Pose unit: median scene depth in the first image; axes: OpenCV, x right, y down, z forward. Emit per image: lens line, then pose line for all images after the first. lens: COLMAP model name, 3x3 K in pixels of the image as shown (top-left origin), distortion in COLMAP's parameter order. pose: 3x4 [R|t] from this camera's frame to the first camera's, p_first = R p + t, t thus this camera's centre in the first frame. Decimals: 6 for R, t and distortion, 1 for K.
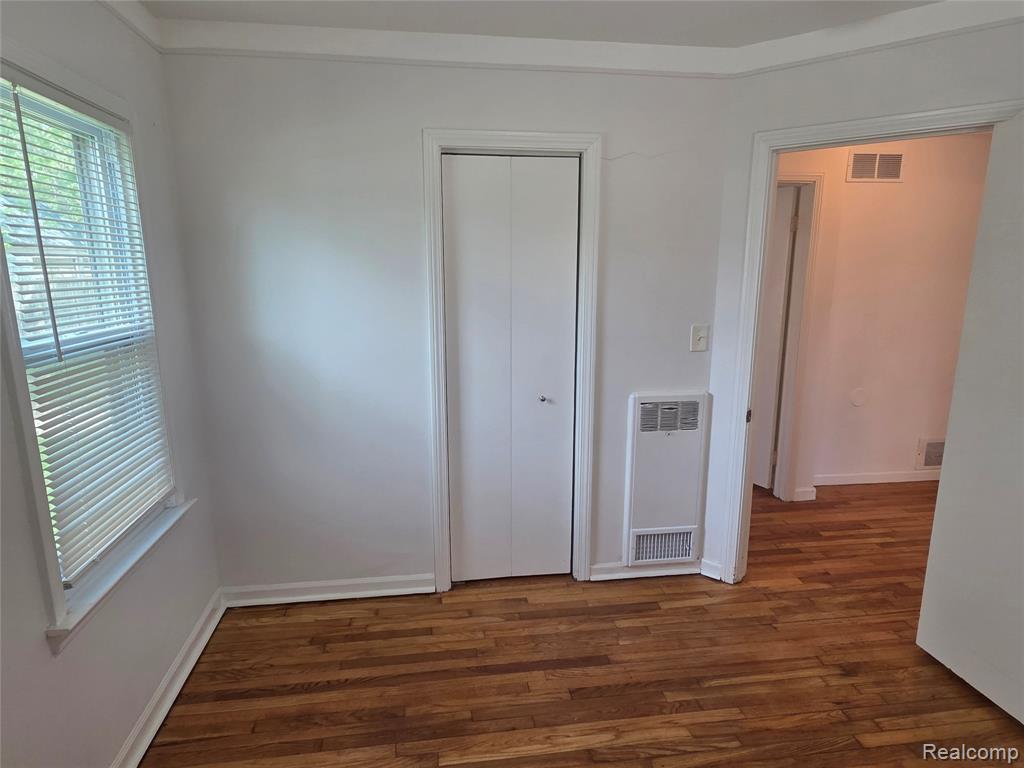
lens RADIAL K [[599.8, 0, 507.8], [0, 599.8, 384.9], [0, 0, 1]] dist [0.003605, -0.000930]
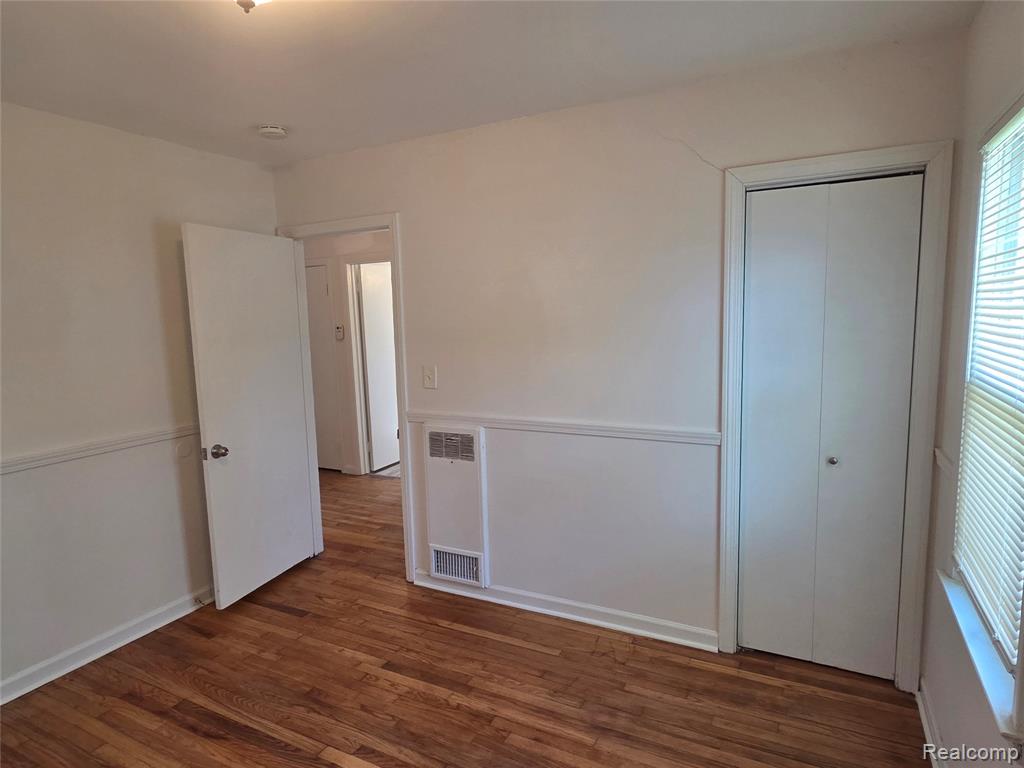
lens RADIAL K [[599.8, 0, 507.8], [0, 599.8, 384.9], [0, 0, 1]] dist [0.003605, -0.000930]
pose [[-0.814877, -0.047216, 0.577708, -0.415647], [0.142104, 0.949987, 0.278085, -0.356004], [-0.561945, 0.308700, -0.767412, 1.786374]]
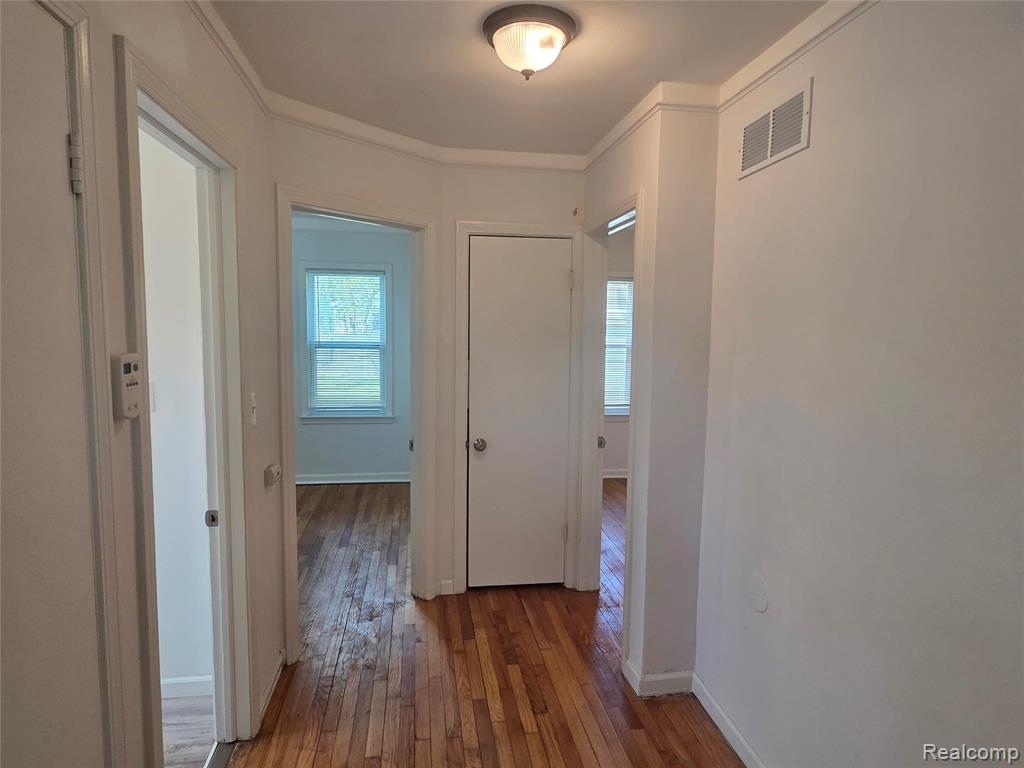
lens RADIAL K [[599.8, 0, 507.8], [0, 599.8, 384.9], [0, 0, 1]] dist [0.003605, -0.000930]
pose [[0.010390, 0.098512, -0.995082, 1.306692], [-0.213642, 0.972376, 0.094033, -0.181486], [0.976857, 0.211614, 0.031149, 0.930149]]
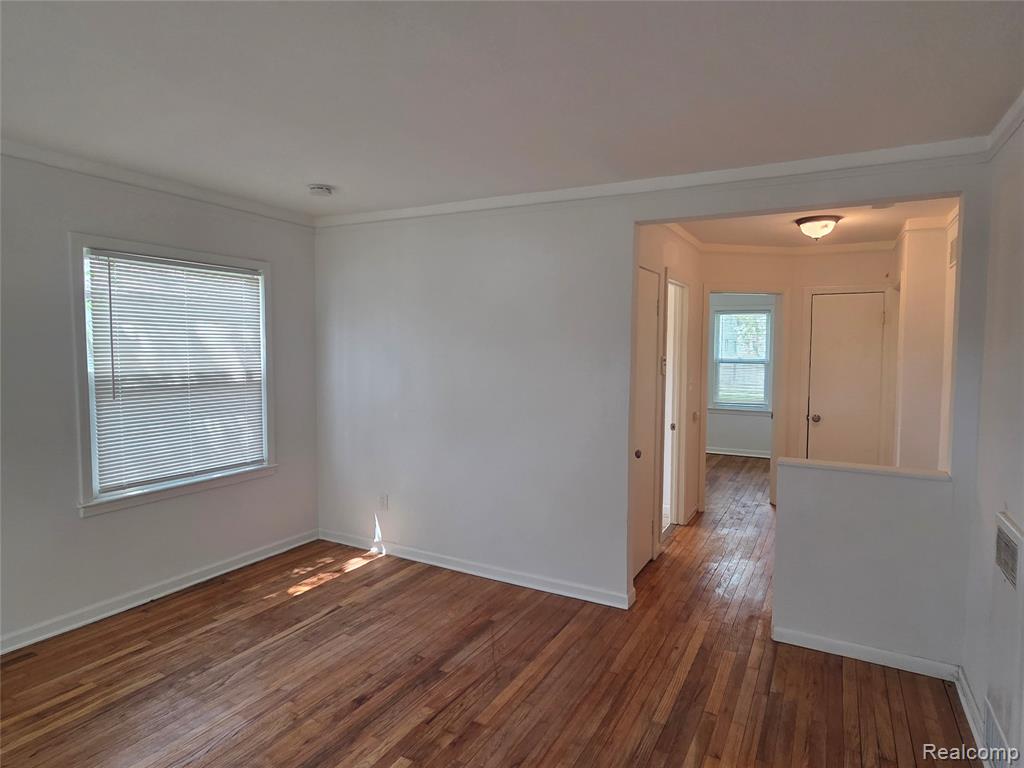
lens RADIAL K [[603.5, 0, 508.8], [0, 603.5, 386.0], [0, 0, 1]] dist [0.023824, -0.013449]
pose [[-0.594485, 0.052683, -0.802379, 2.179006], [-0.162519, 0.969386, 0.184060, -0.239198], [0.787512, 0.239823, -0.567724, 1.199590]]
